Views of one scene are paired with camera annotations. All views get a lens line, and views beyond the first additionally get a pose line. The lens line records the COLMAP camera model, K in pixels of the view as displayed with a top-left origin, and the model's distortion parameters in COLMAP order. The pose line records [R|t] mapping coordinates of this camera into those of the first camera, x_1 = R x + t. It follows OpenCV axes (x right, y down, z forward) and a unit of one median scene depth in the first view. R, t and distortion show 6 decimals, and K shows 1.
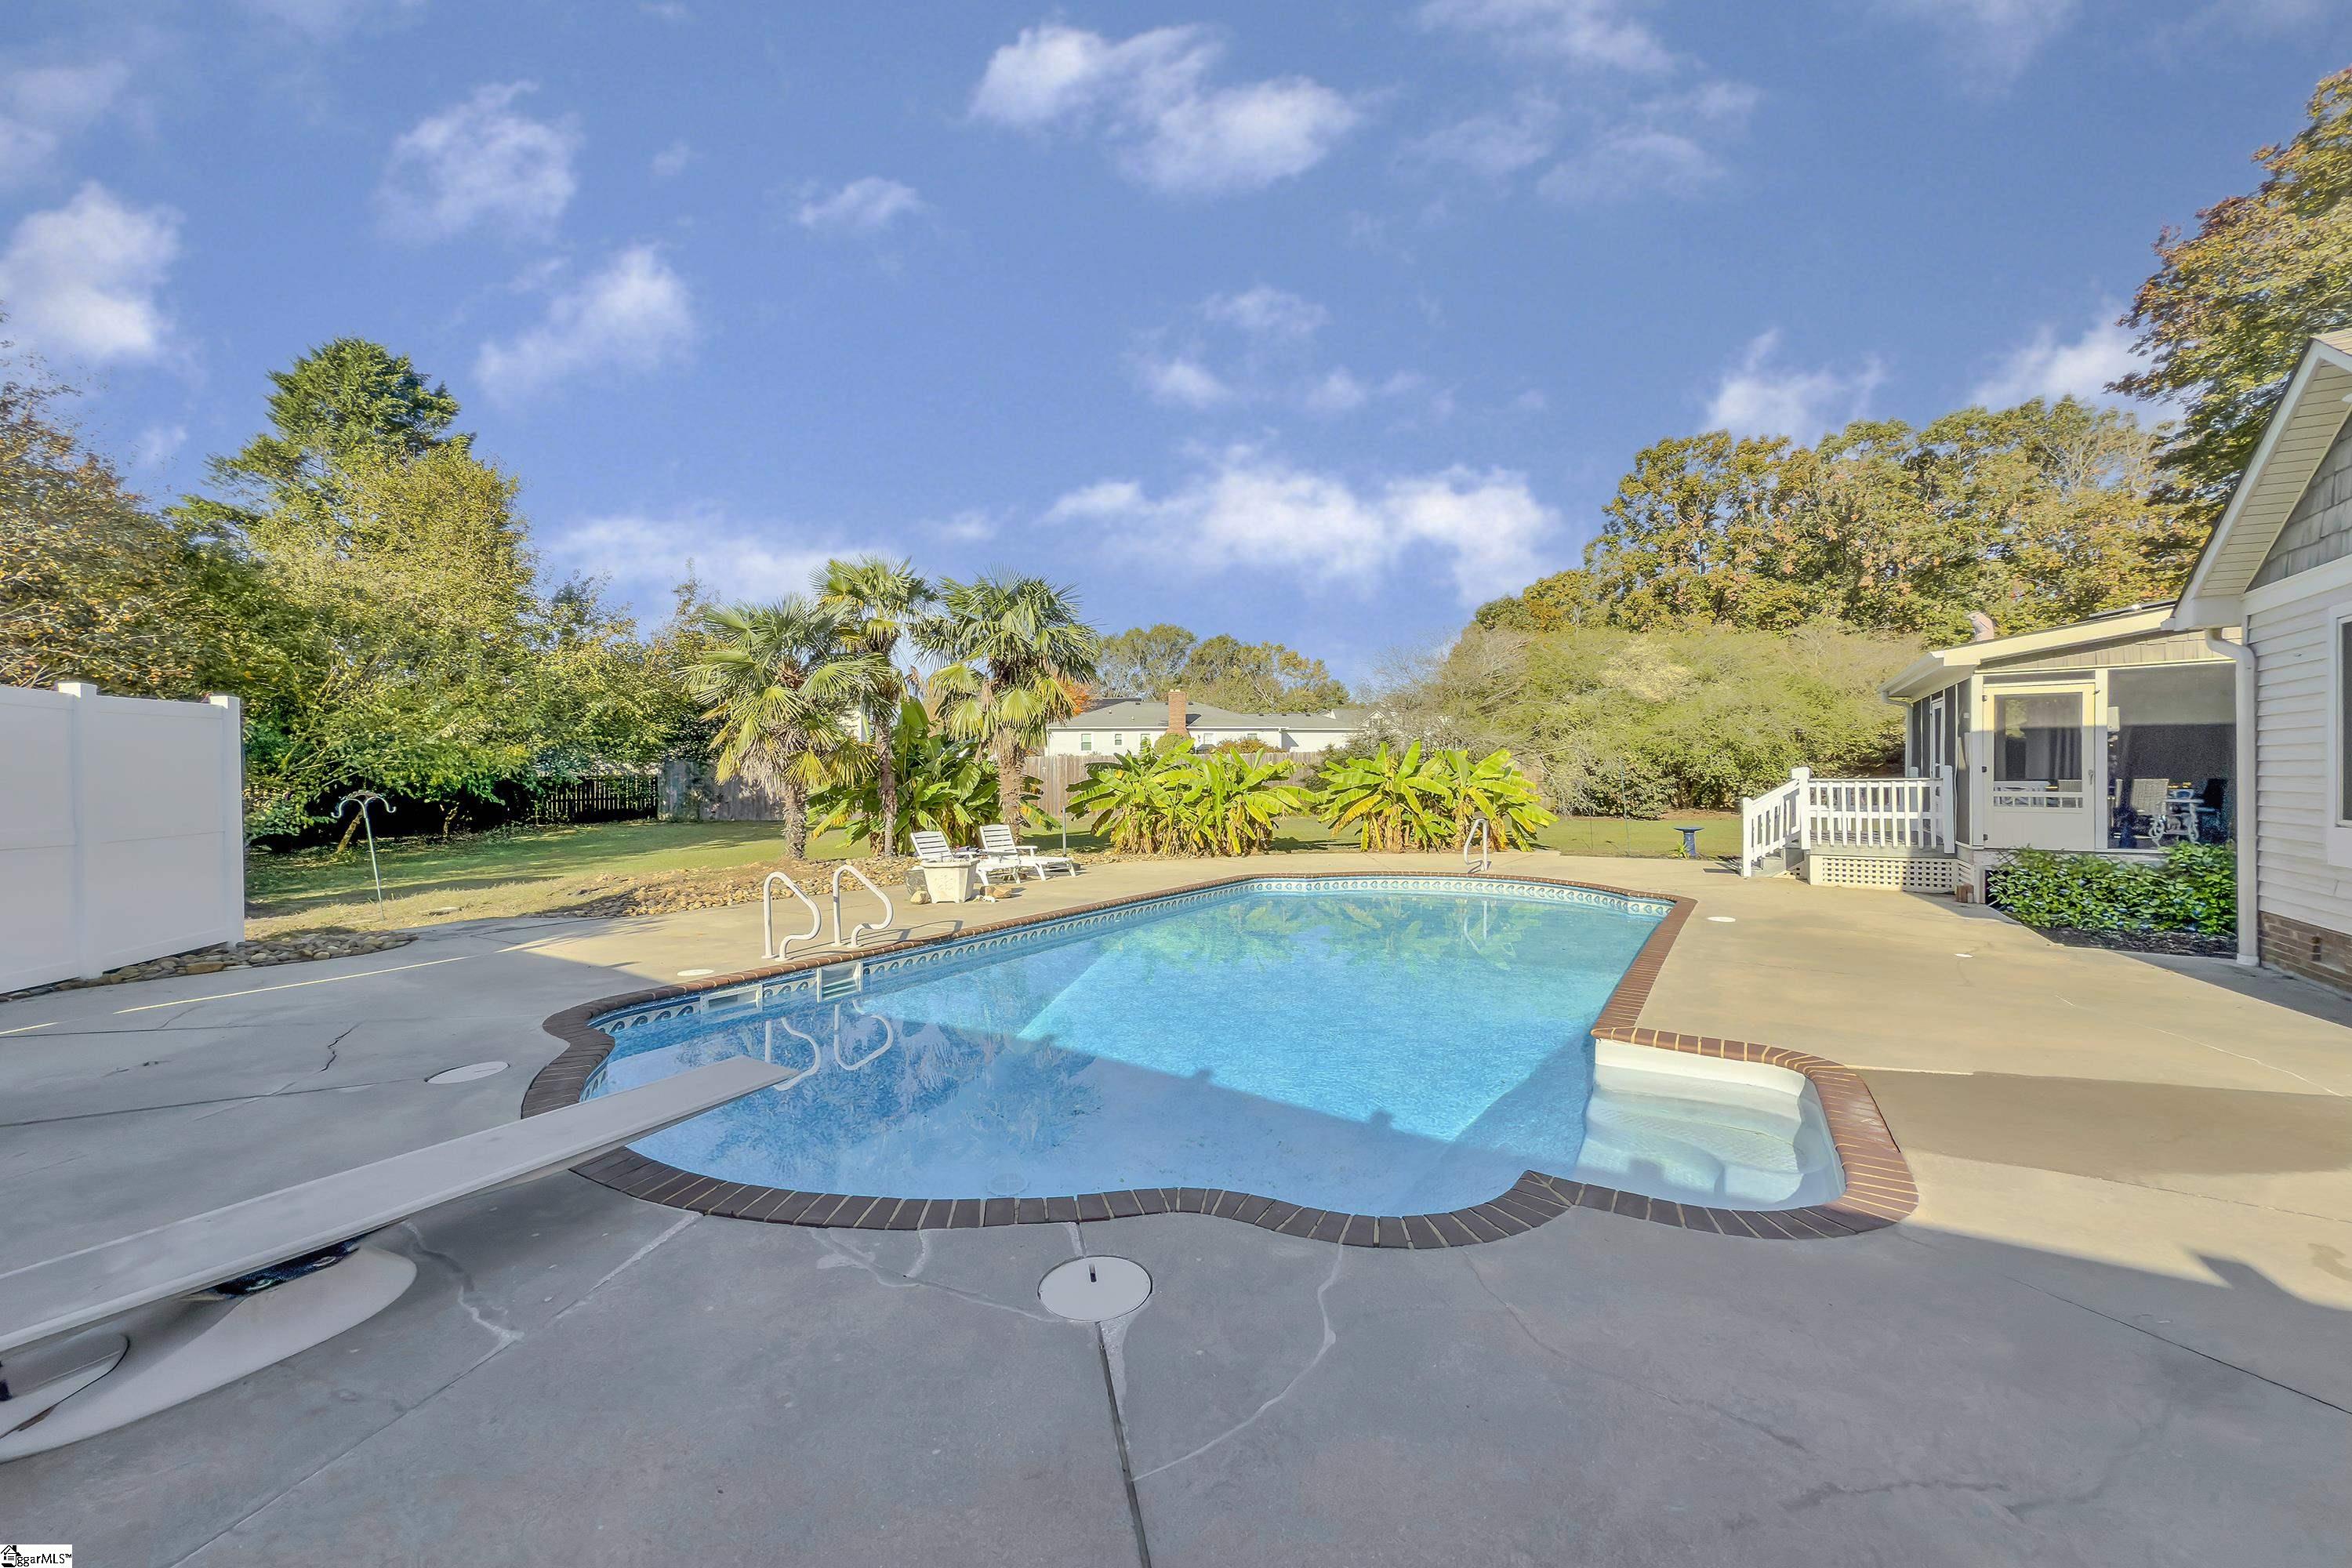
lens RADIAL K [[944.2, 0, 1176.0], [0, 944.2, 784.0], [0, 0, 1]] dist [0.000293, 0.000066]
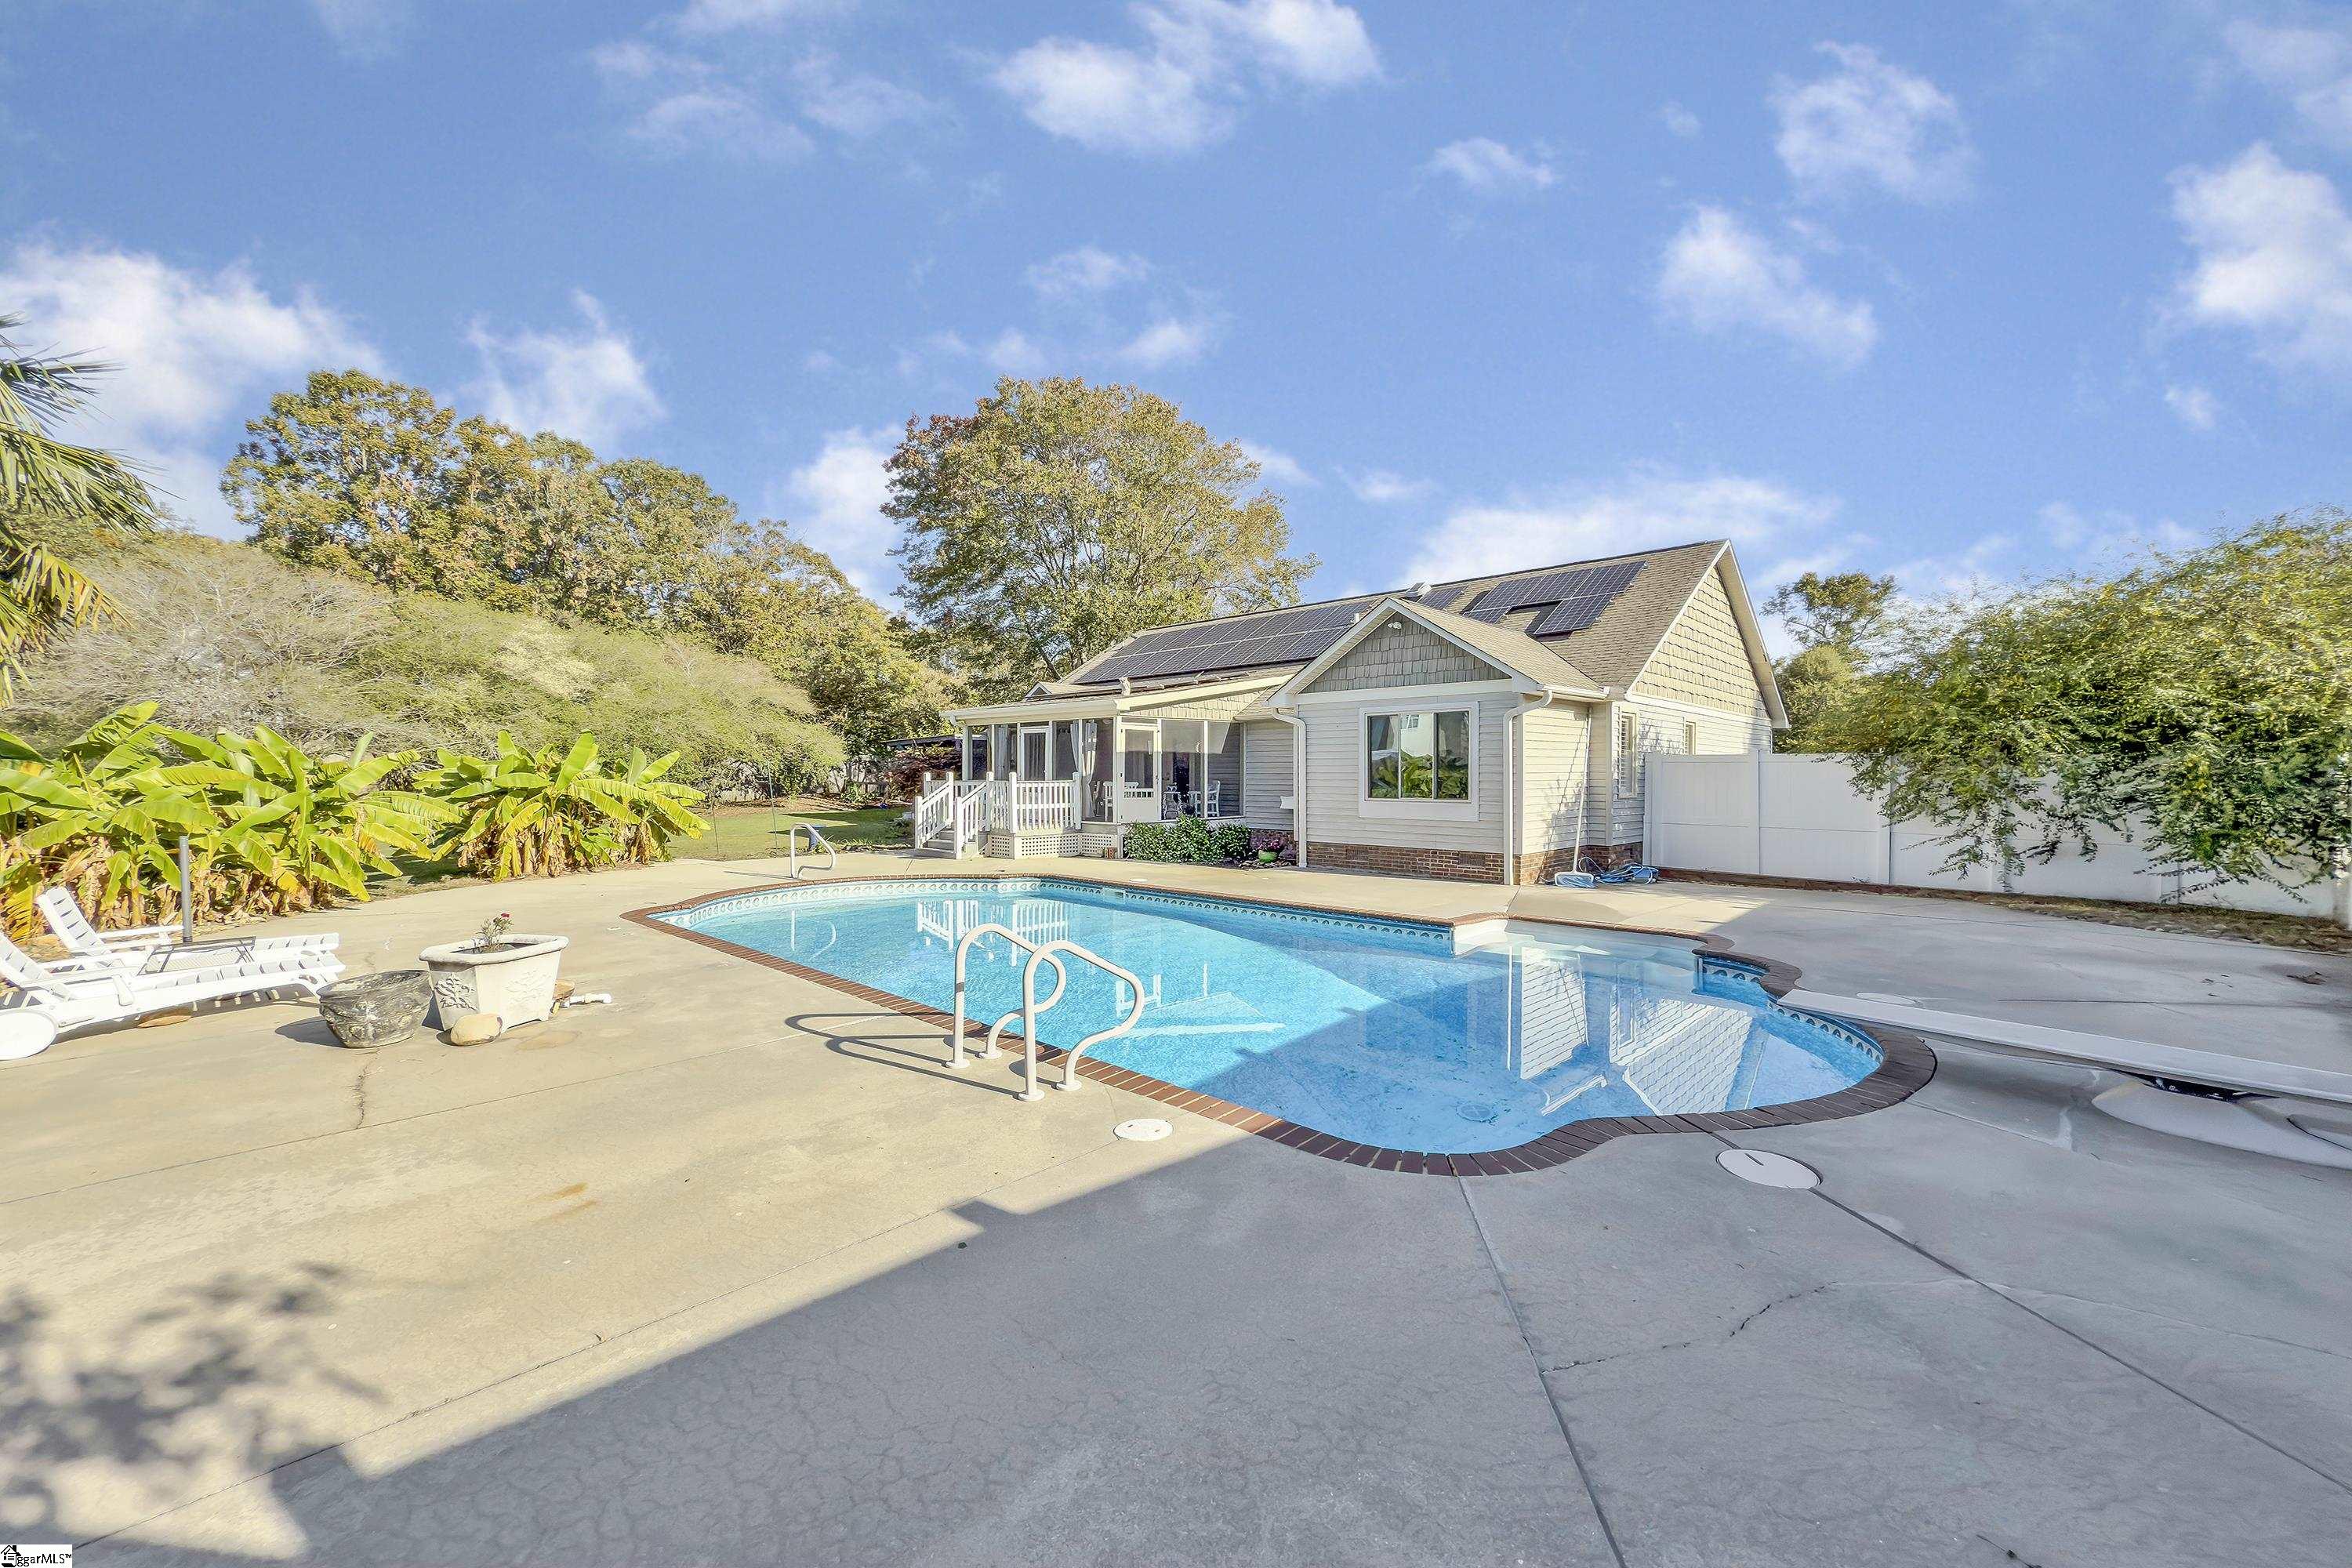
lens RADIAL K [[944.2, 0, 1176.0], [0, 944.2, 784.0], [0, 0, 1]] dist [0.000293, 0.000066]
pose [[0.216781, -0.006017, 0.976202, -0.713072], [0.006613, 0.999967, 0.004695, -0.006995], [-0.976198, 0.005438, 0.216814, 0.571973]]
